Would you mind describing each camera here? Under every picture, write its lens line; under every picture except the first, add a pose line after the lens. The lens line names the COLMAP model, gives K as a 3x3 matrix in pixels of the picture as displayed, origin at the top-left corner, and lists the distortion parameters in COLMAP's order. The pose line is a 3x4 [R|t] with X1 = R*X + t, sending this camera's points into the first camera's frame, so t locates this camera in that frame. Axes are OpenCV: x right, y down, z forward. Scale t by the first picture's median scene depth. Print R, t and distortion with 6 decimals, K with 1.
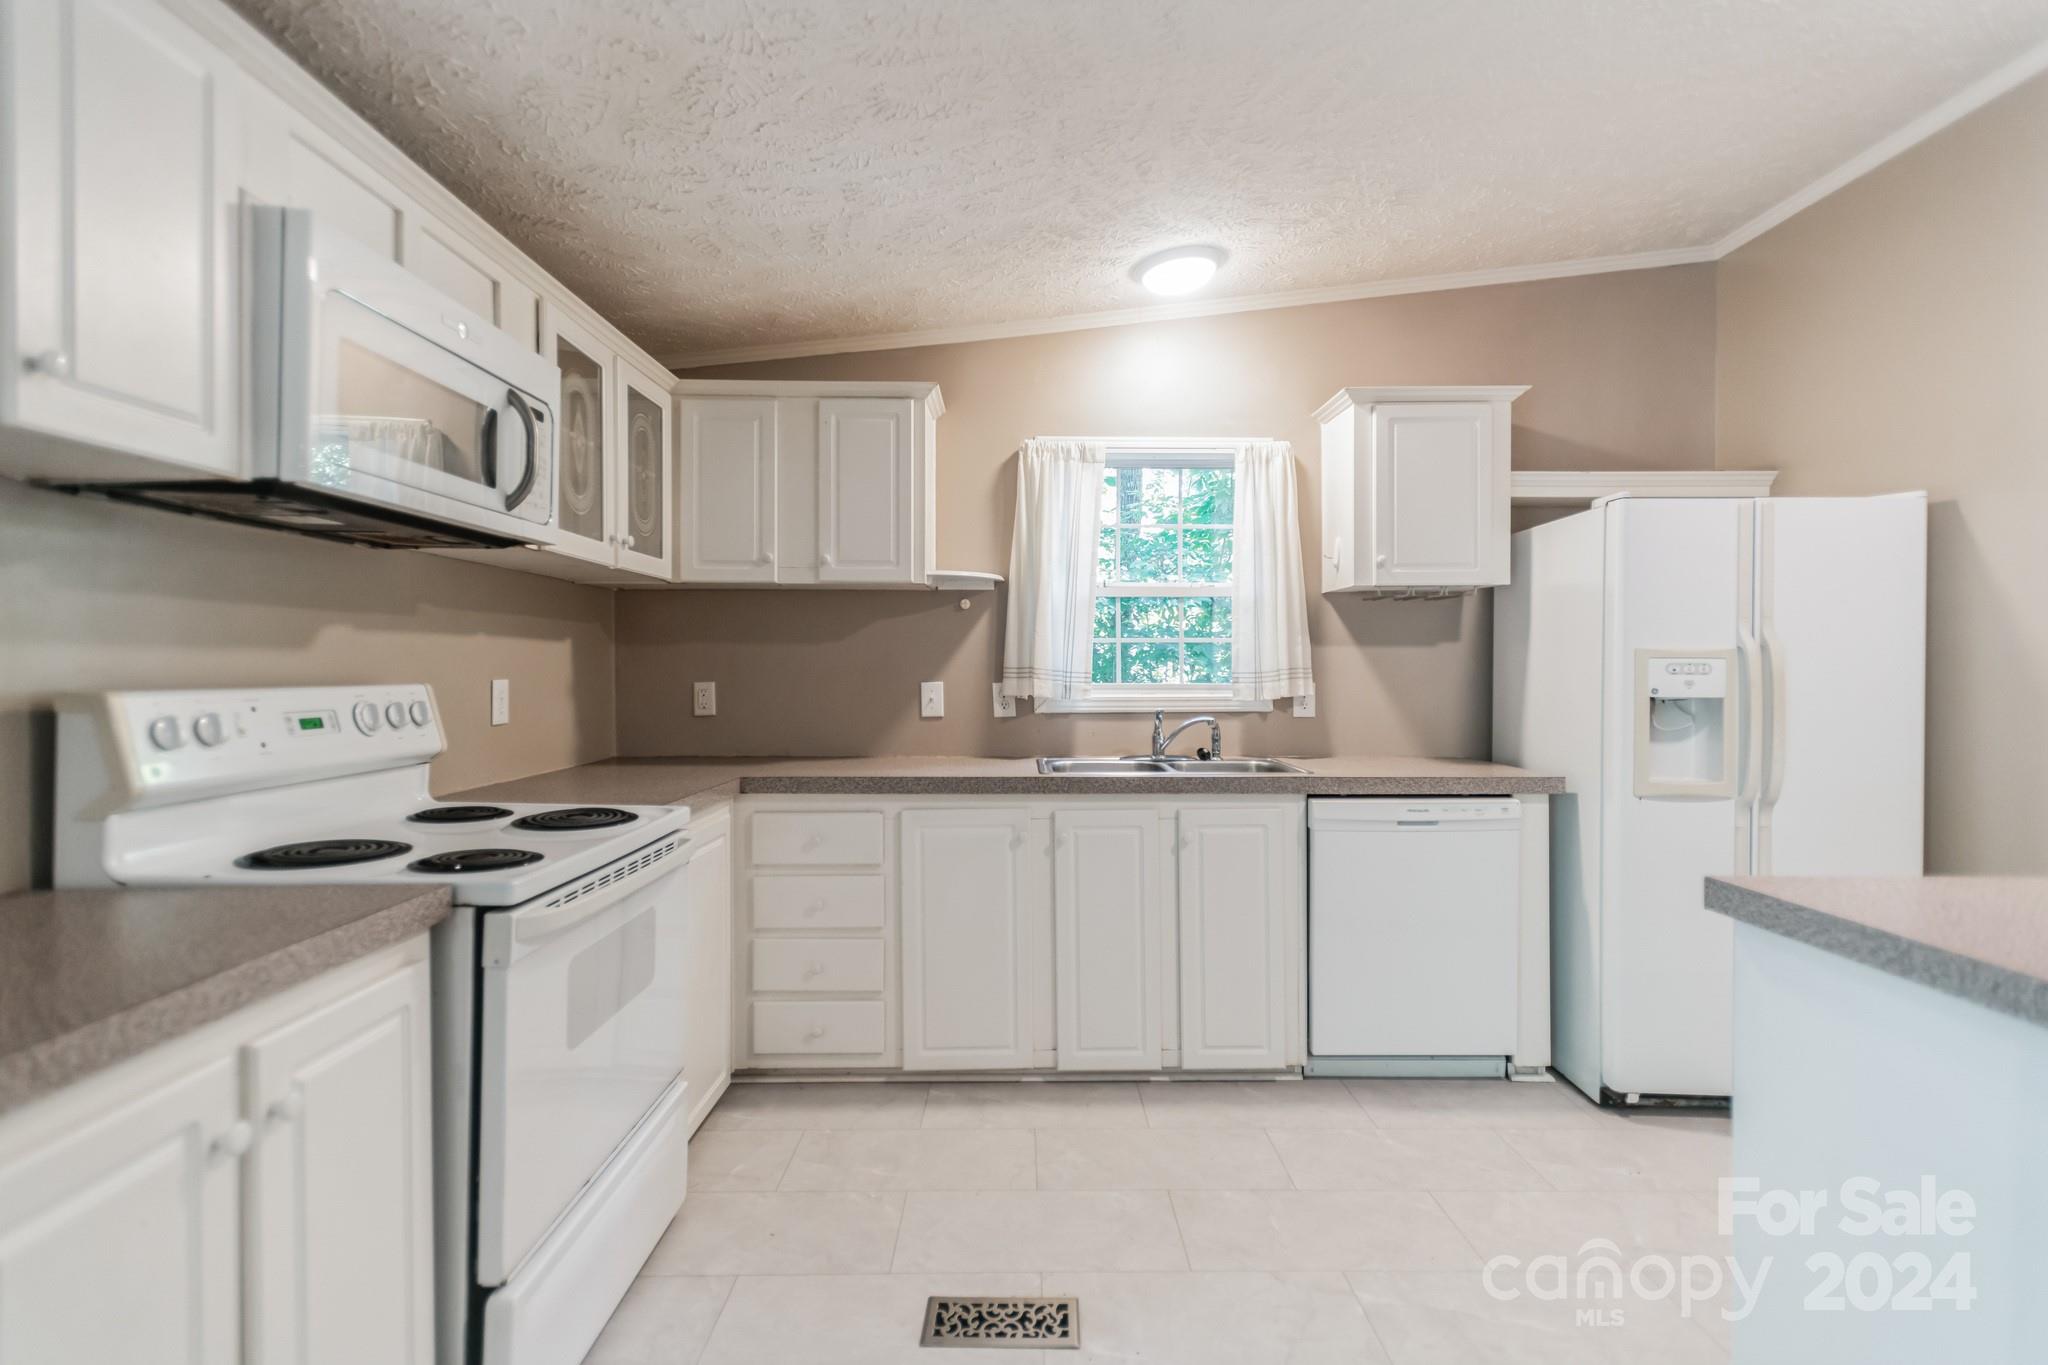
lens RADIAL K [[963.4, 0, 1029.0], [0, 963.4, 677.2], [0, 0, 1]] dist [0.016488, -0.007168]
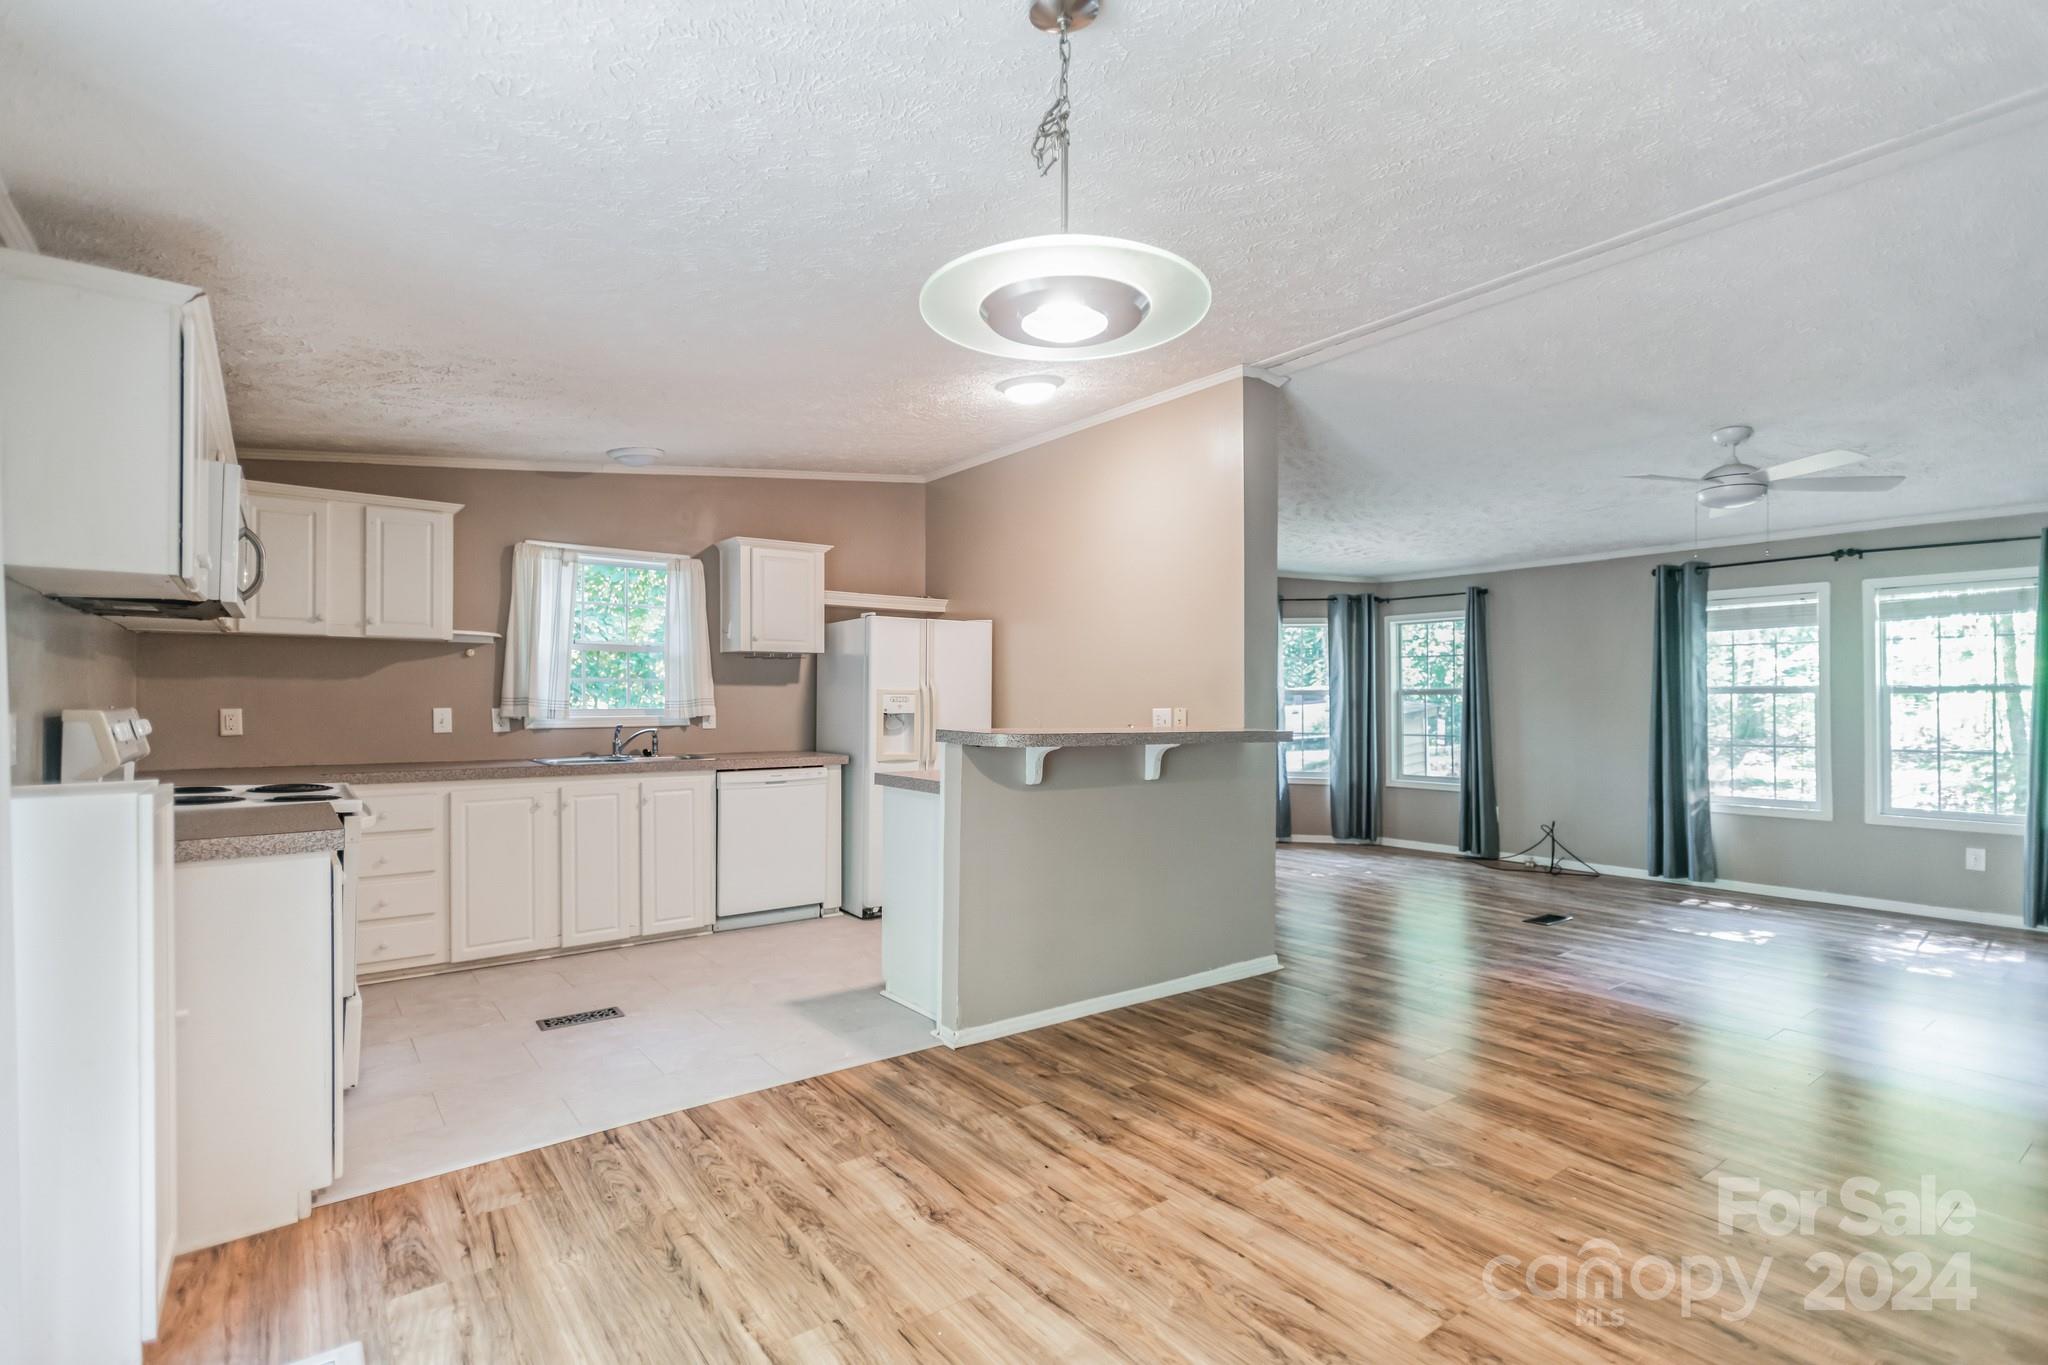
lens RADIAL K [[963.4, 0, 1029.0], [0, 963.4, 677.2], [0, 0, 1]] dist [0.016488, -0.007168]
pose [[0.798681, 0.015551, 0.601553, -0.300065], [0.001932, 0.999595, -0.028406, 0.002641], [-0.601751, 0.023849, 0.798327, -0.711009]]
